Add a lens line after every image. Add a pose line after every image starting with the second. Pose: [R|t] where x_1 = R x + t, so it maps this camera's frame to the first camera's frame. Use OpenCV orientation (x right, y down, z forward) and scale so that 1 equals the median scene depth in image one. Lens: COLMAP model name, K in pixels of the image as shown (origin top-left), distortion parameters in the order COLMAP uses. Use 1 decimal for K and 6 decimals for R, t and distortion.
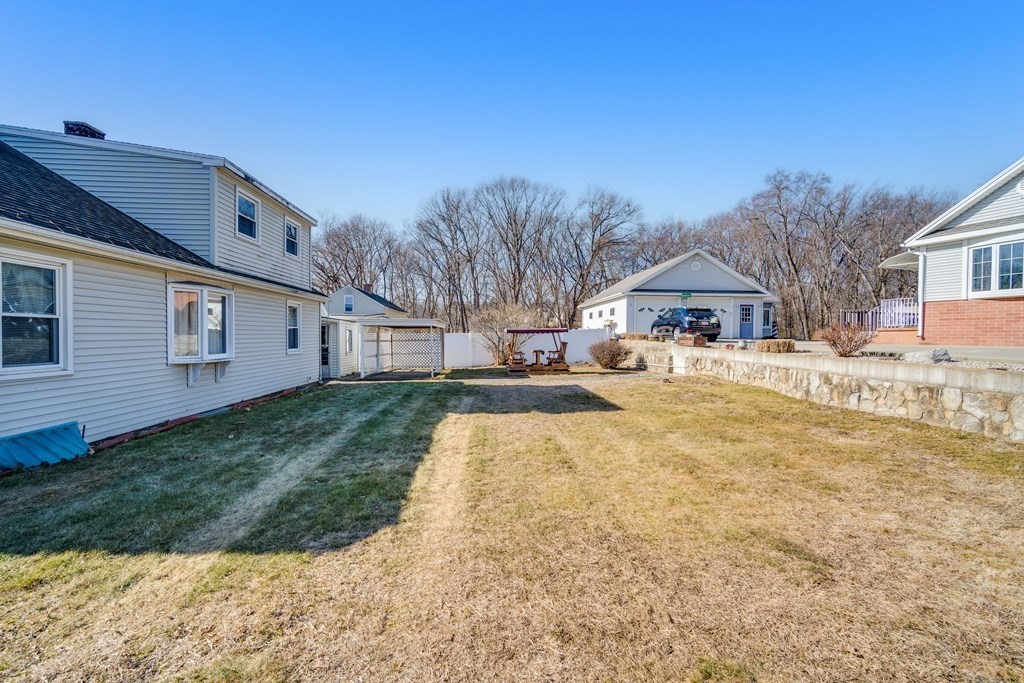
lens RADIAL K [[440.0, 0, 512.0], [0, 440.0, 341.5], [0, 0, 1]] dist [0.002154, 0.005758]
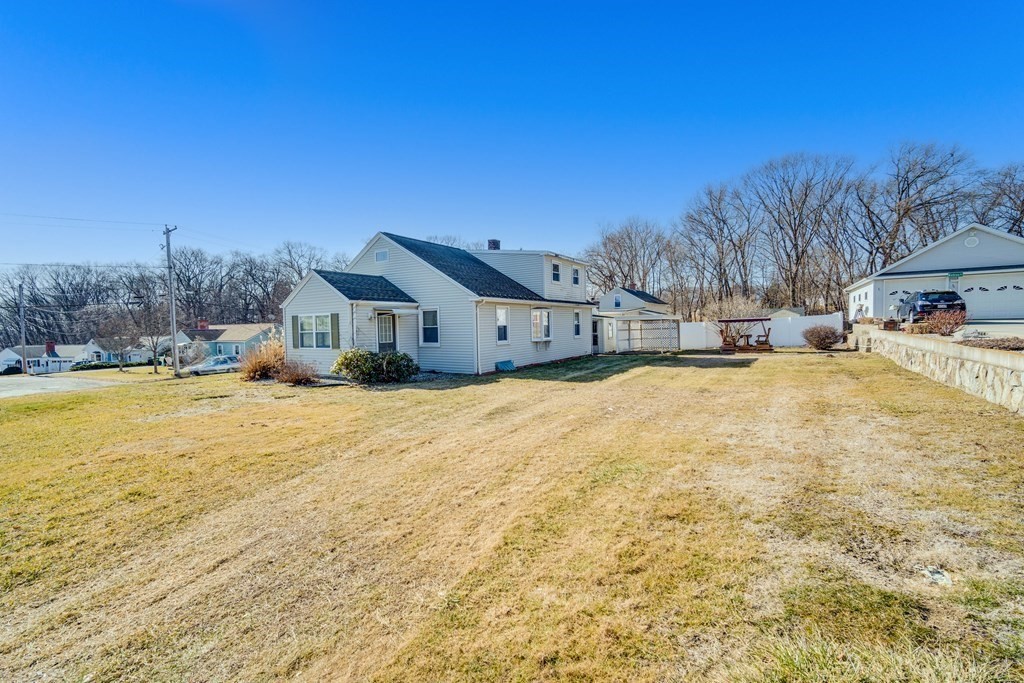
lens RADIAL K [[445.3, 0, 509.1], [0, 445.3, 335.6], [0, 0, 1]] dist [0.001757, 0.004727]
pose [[0.813101, -0.011938, -0.582000, 0.252580], [0.019895, 0.999776, 0.007287, -0.001253], [0.581782, -0.017504, 0.813156, -0.485424]]
